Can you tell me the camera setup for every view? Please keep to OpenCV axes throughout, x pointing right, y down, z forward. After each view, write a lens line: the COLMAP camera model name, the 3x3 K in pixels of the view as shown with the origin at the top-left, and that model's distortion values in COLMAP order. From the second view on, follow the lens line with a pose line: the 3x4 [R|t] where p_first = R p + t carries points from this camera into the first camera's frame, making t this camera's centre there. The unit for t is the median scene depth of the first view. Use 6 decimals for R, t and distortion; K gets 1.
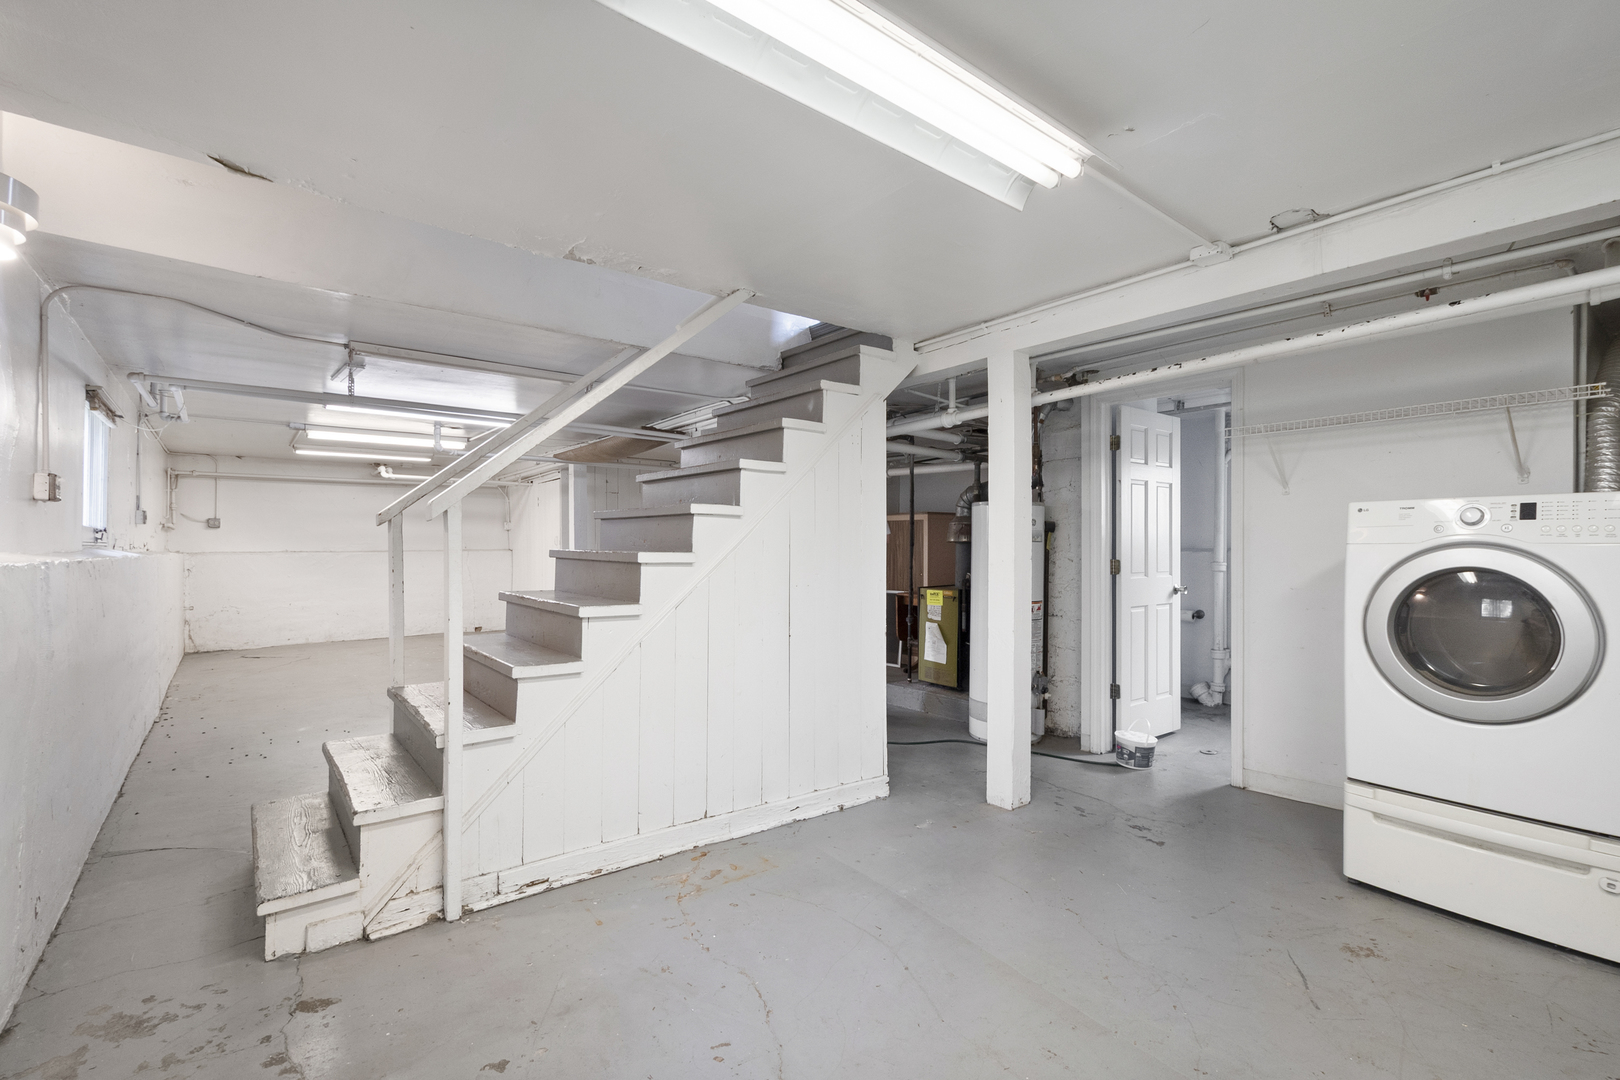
lens RADIAL K [[711.6, 0, 812.0], [0, 711.6, 540.9], [0, 0, 1]] dist [0.011200, -0.001409]
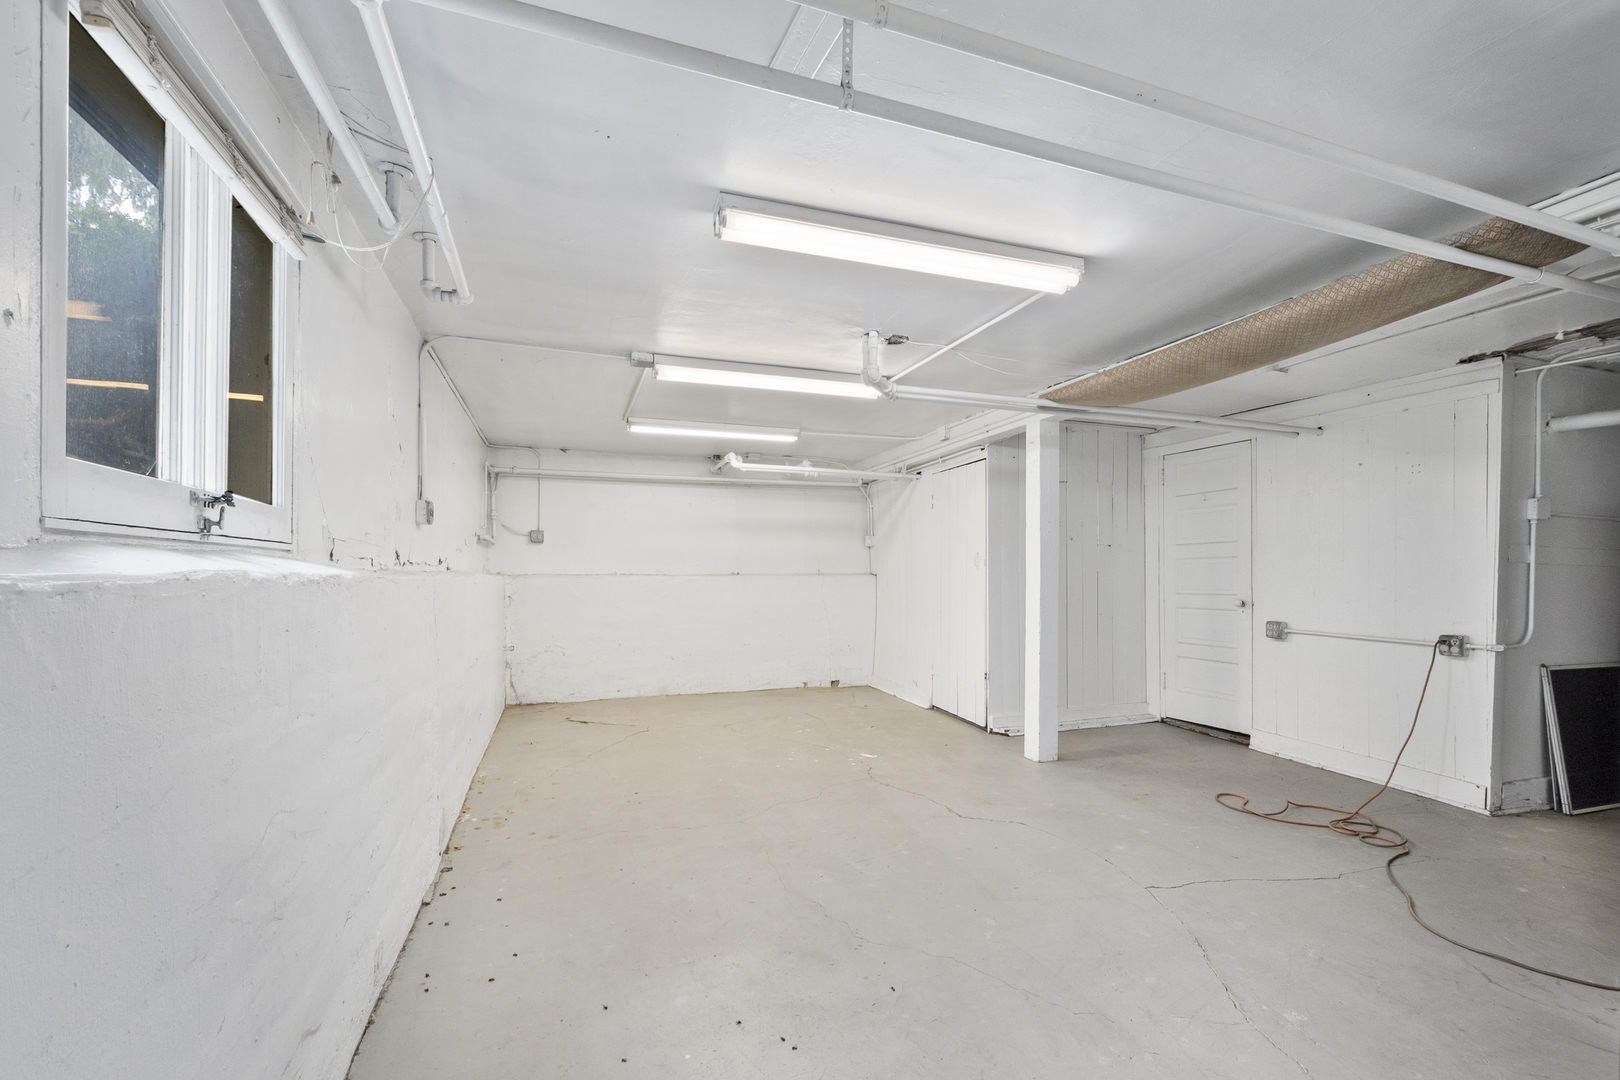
lens RADIAL K [[711.6, 0, 822.3], [0, 711.6, 572.5], [0, 0, 1]] dist [0.011200, -0.001409]
pose [[0.945231, 0.002651, -0.326392, -0.249915], [-0.000948, 0.999985, 0.005378, 0.007715], [0.326401, -0.004774, 0.945219, 0.318581]]
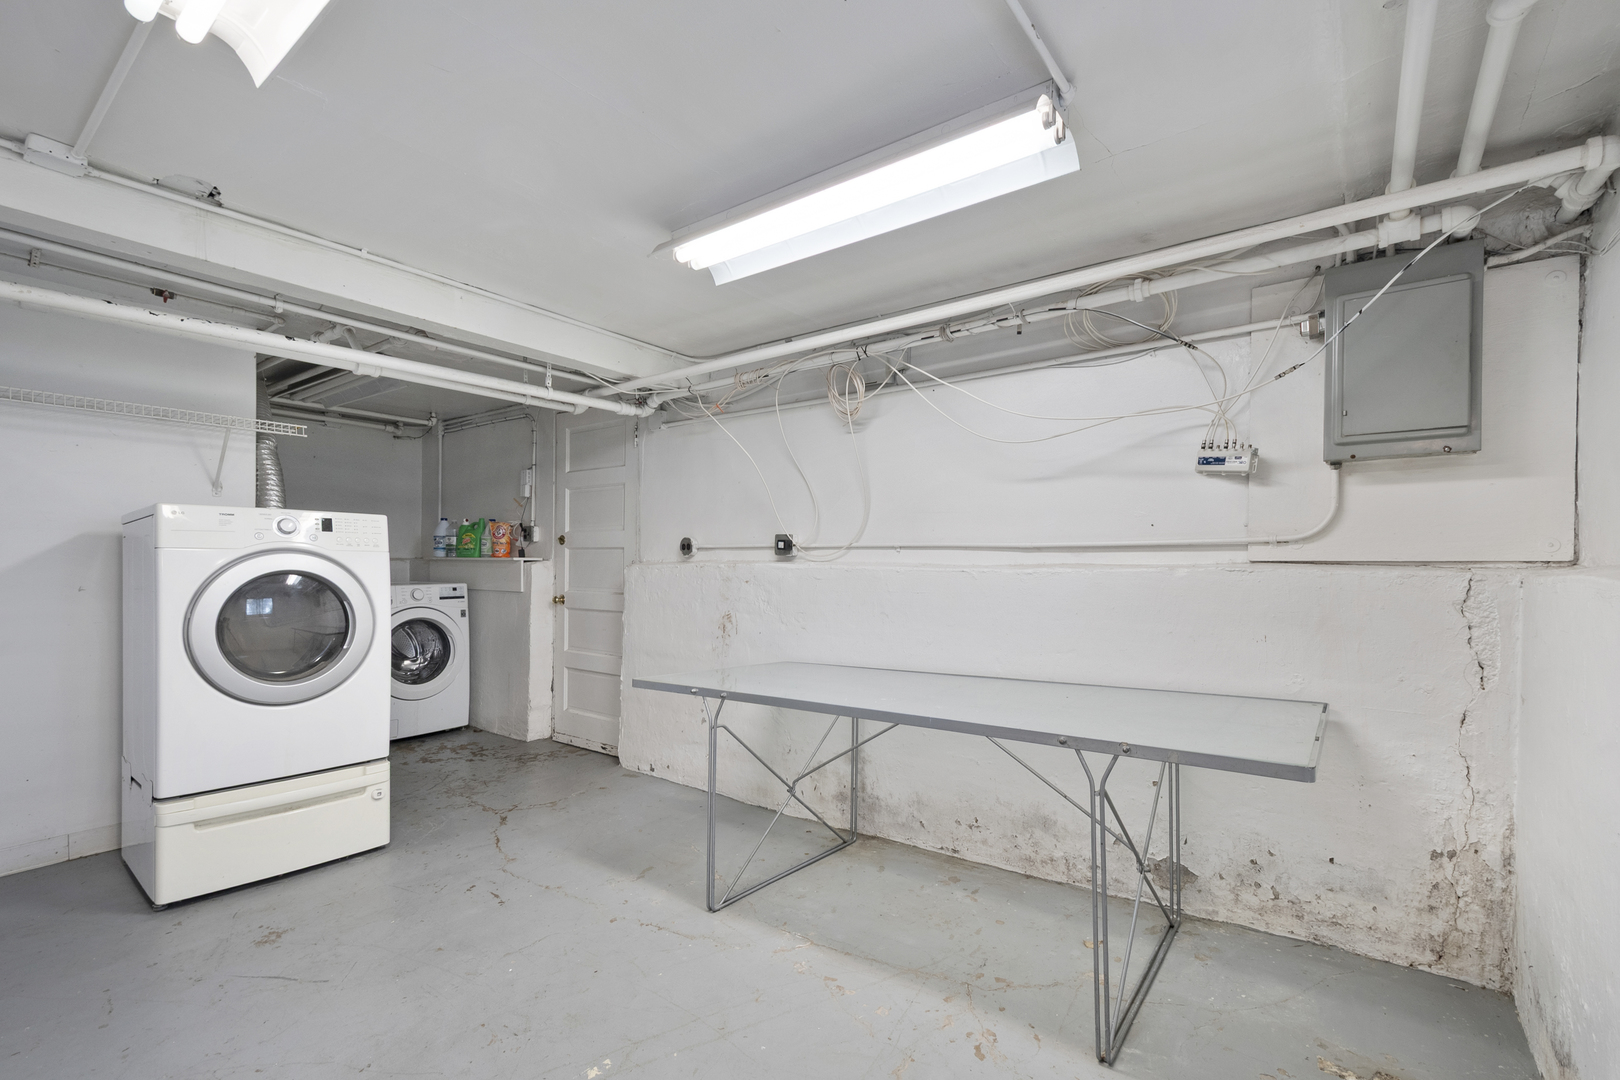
lens RADIAL K [[711.6, 0, 832.6], [0, 711.6, 569.4], [0, 0, 1]] dist [0.011200, -0.001409]
pose [[-0.244575, -0.011954, 0.969557, -0.985491], [-0.017525, 0.999815, 0.007906, 0.024731], [-0.969472, -0.015058, -0.244739, 1.037697]]
